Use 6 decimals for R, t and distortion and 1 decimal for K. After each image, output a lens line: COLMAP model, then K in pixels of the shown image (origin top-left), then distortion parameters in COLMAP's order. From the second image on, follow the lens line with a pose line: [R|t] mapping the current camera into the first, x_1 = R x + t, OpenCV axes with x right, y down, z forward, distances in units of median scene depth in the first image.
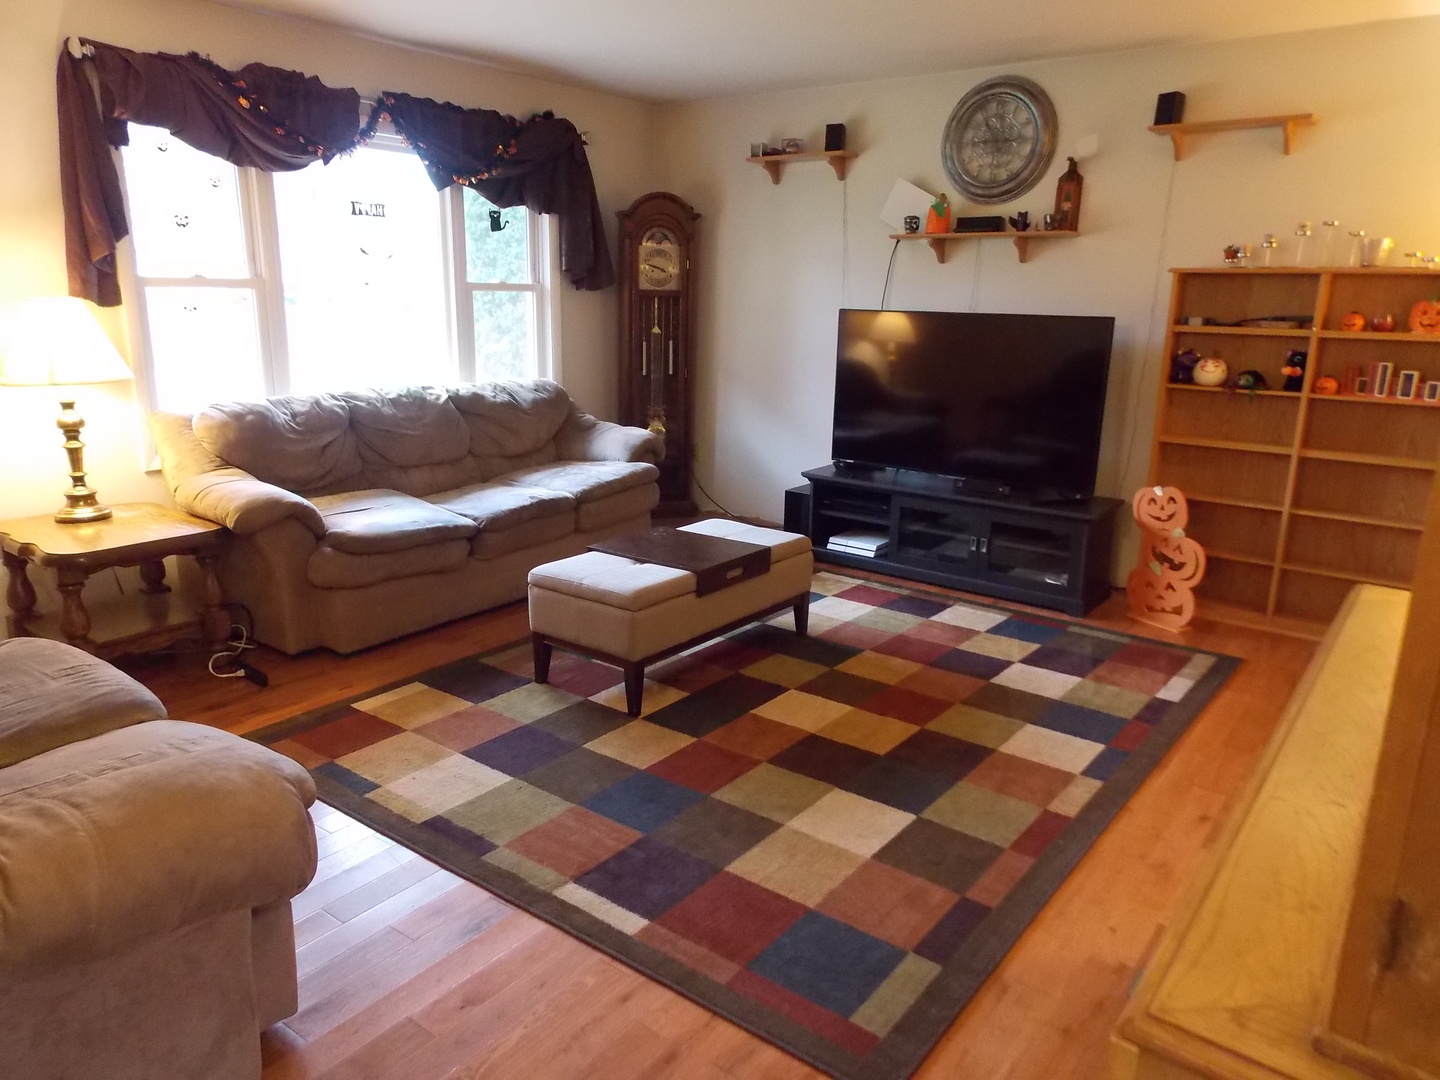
lens RADIAL K [[1024.6, 0, 722.3], [0, 1024.6, 539.9], [0, 0, 1]] dist [0.052823, -0.014241]
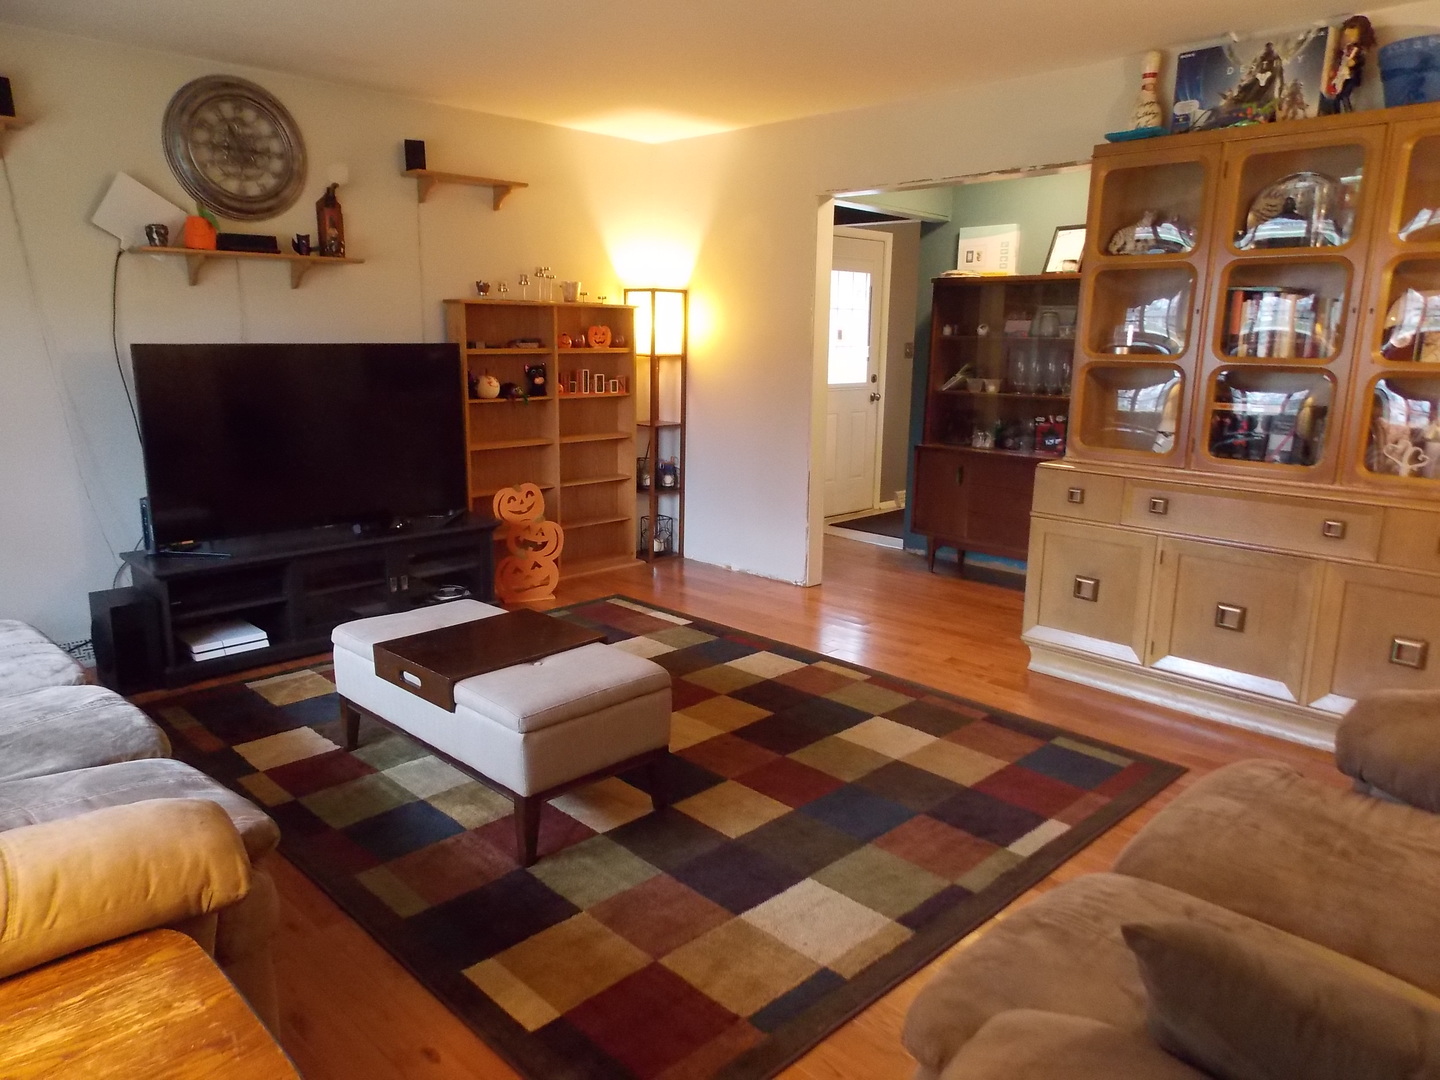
lens RADIAL K [[1024.6, 0, 717.4], [0, 1024.6, 535.2], [0, 0, 1]] dist [0.052823, -0.014241]
pose [[0.142733, -0.218240, 0.965401, -0.713873], [0.236579, 0.954637, 0.180829, -0.162025], [-0.961071, 0.202583, 0.187890, 0.604975]]
